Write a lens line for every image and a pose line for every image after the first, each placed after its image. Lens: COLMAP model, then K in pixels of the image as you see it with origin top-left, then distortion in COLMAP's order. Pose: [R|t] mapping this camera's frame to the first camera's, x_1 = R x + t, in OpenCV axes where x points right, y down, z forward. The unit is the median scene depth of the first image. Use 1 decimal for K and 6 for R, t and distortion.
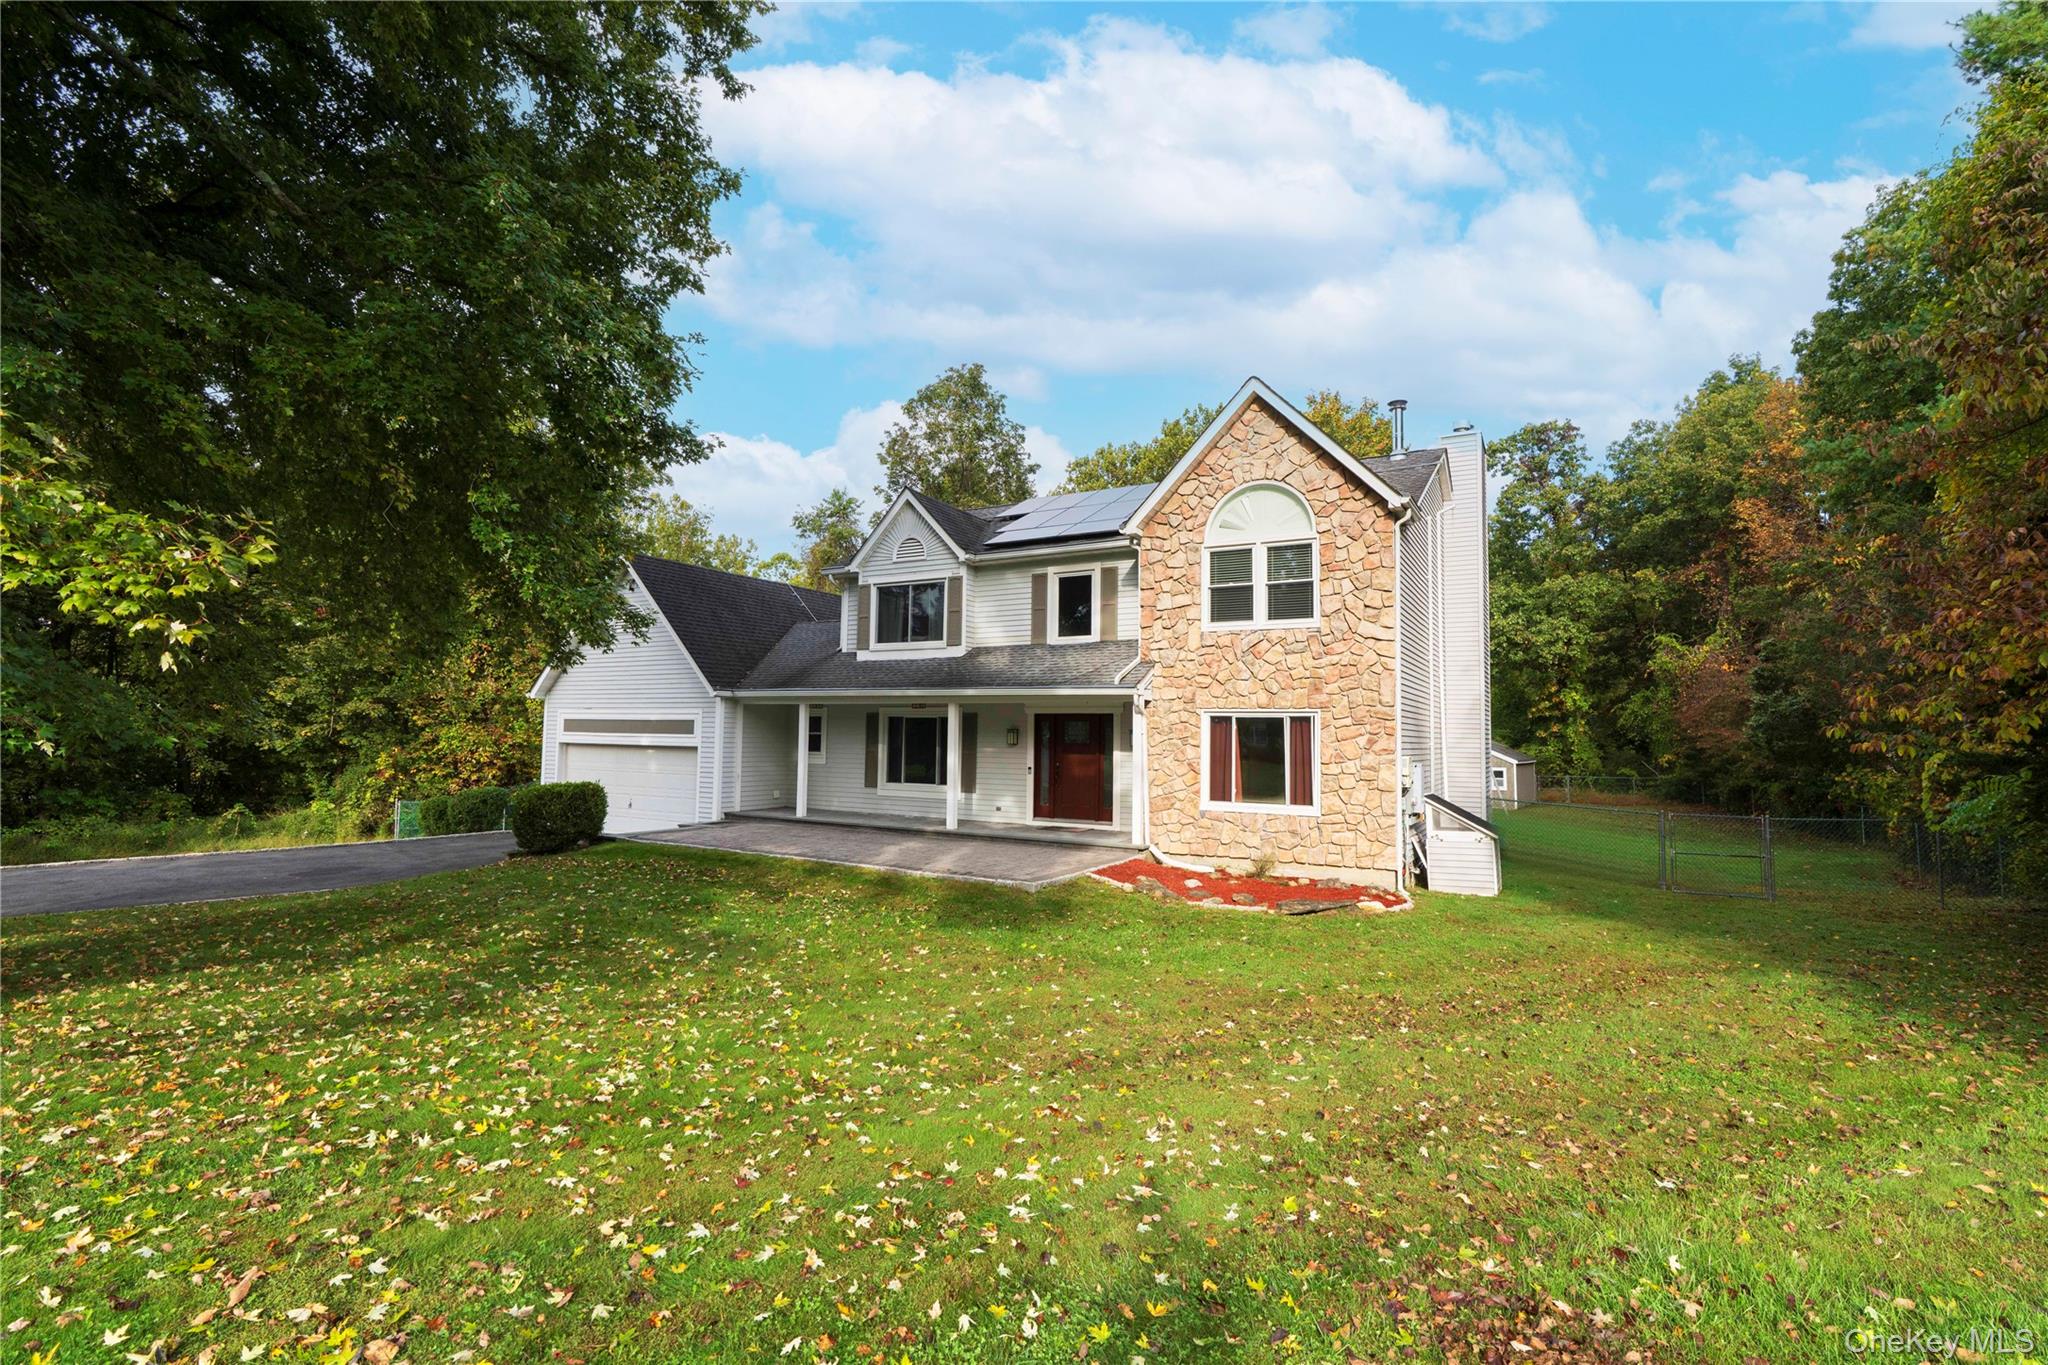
lens RADIAL K [[952.1, 0, 1020.3], [0, 952.1, 674.0], [0, 0, 1]] dist [-0.005479, -0.000039]
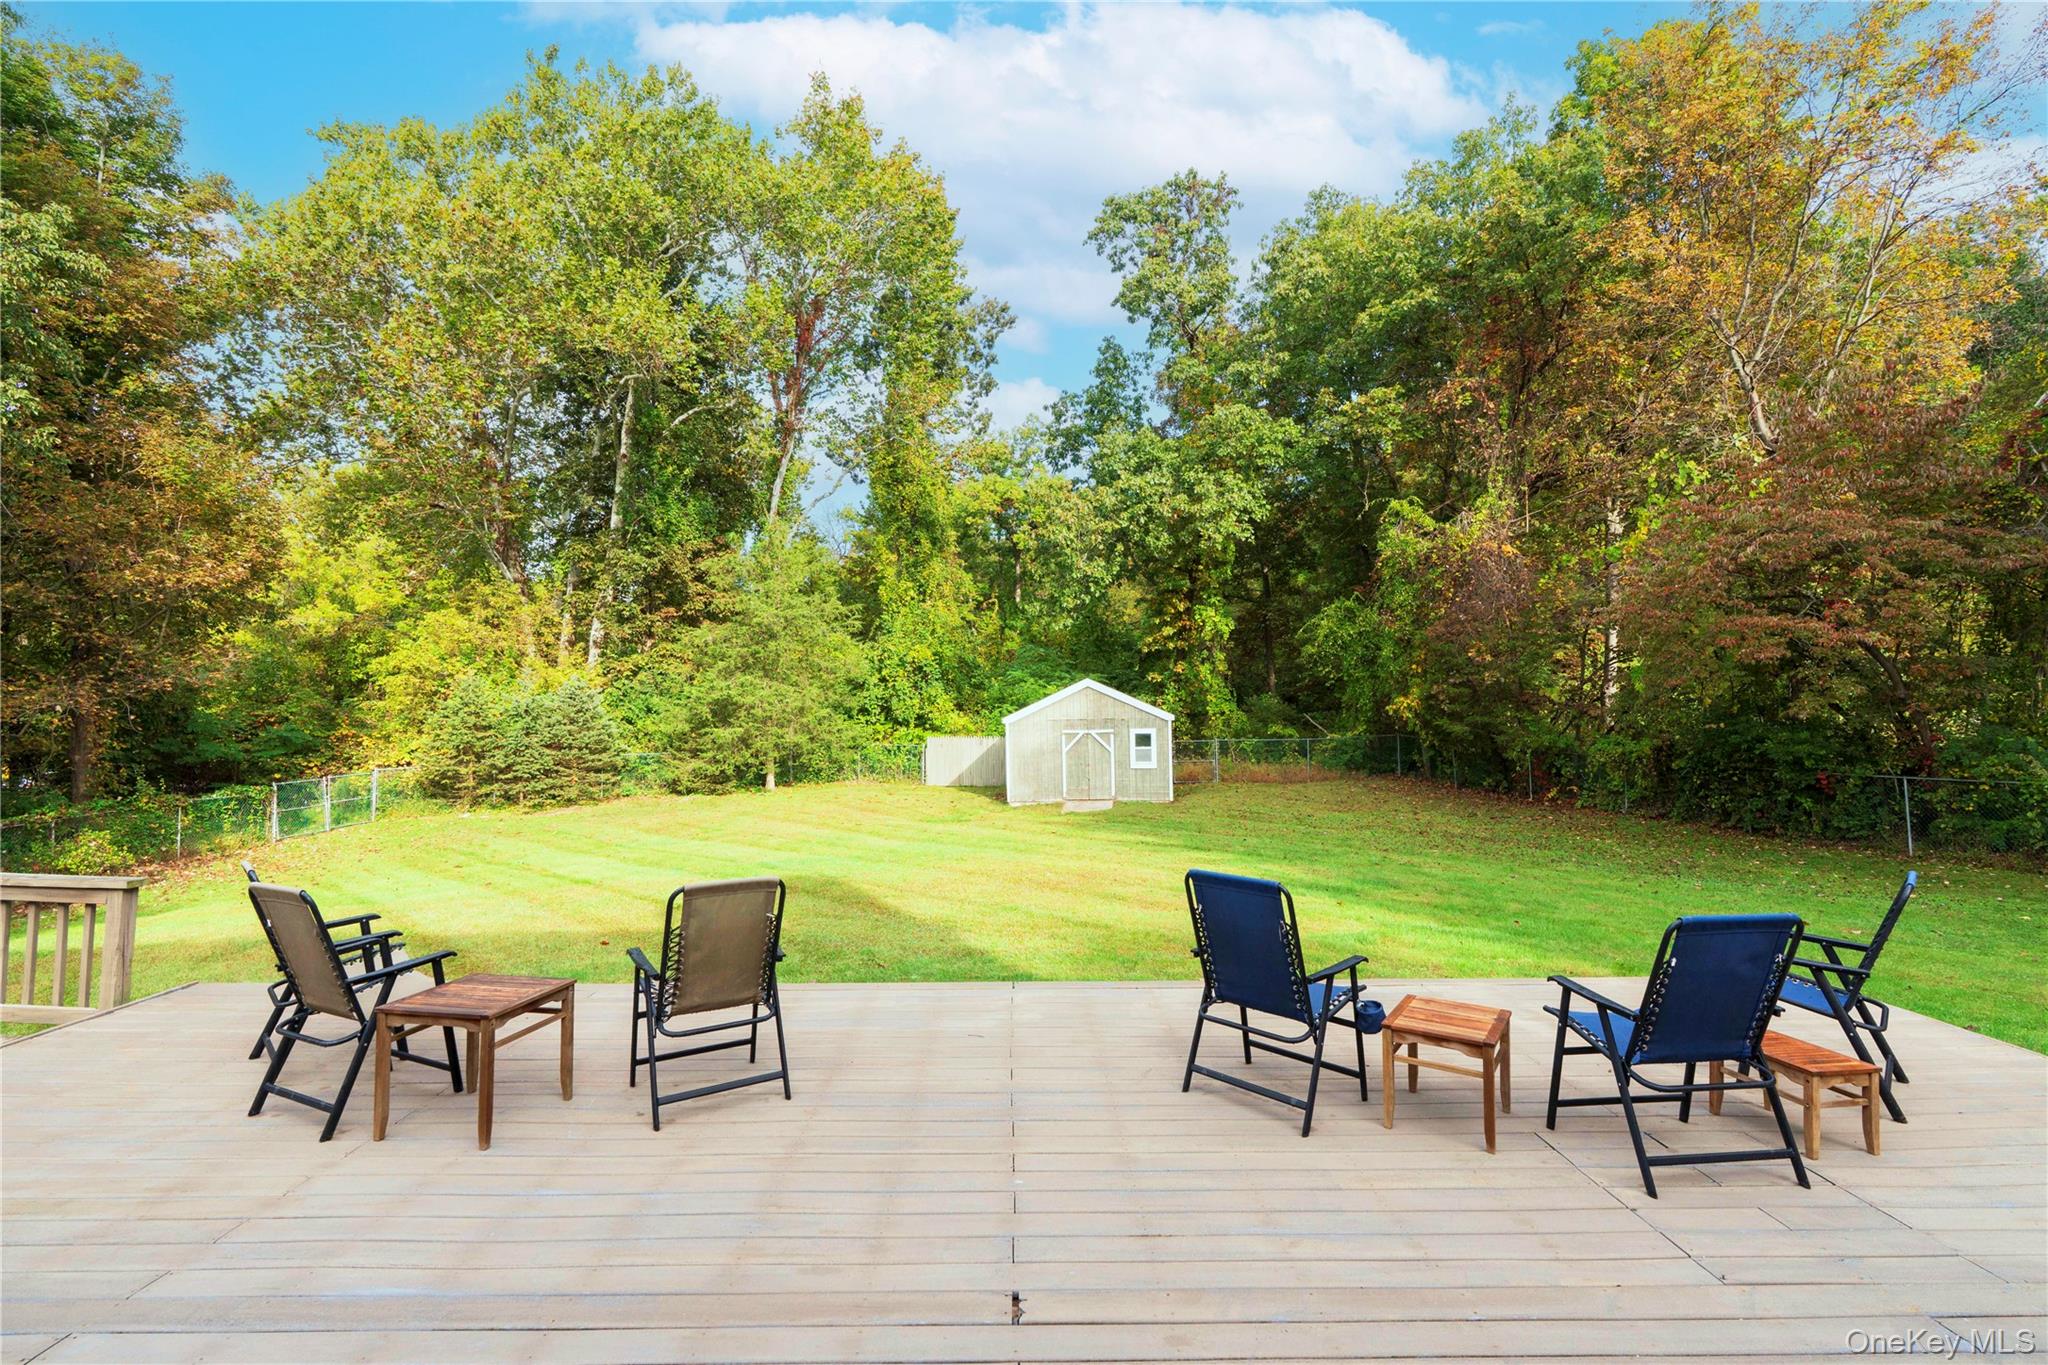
lens RADIAL K [[952.1, 0, 1033.4], [0, 952.1, 675.1], [0, 0, 1]] dist [-0.005479, -0.000039]
pose [[0.848194, 0.000564, 0.529686, 0.411026], [-0.014717, 0.999639, 0.022501, 0.153399], [-0.529482, -0.026880, 0.847895, 1.553425]]
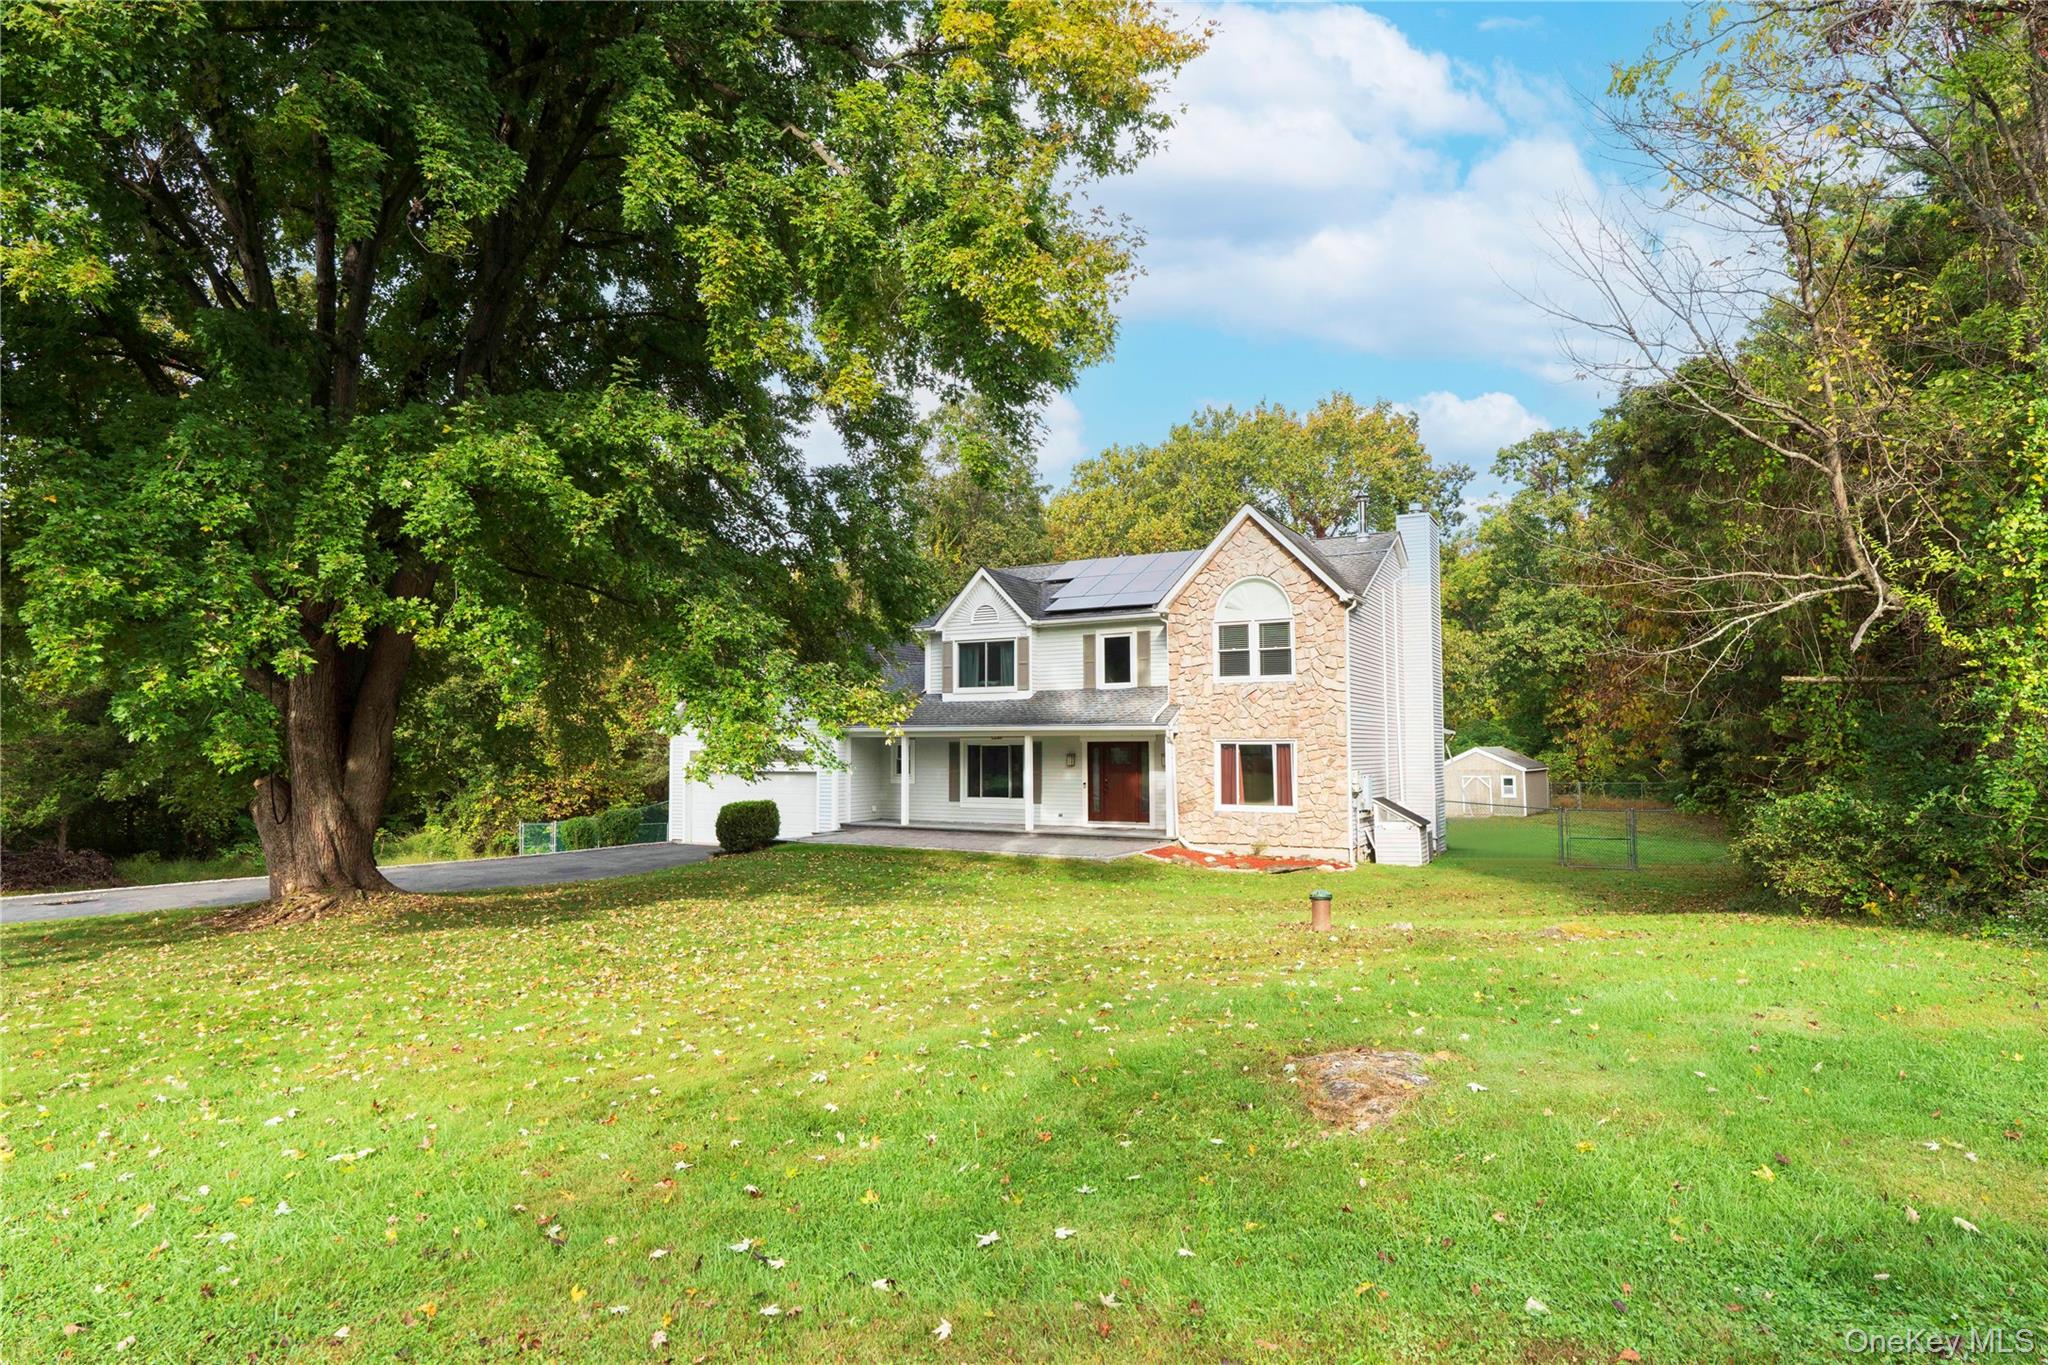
lens RADIAL K [[1144.1, 0, 1028.1], [0, 1144.1, 676.2], [0, 0, 1]] dist [0.002106, -0.000076]
pose [[0.999534, -0.016097, 0.025929, -0.106672], [0.016001, 0.999864, 0.003890, -0.056498], [-0.025988, -0.003473, 0.999656, -0.573482]]
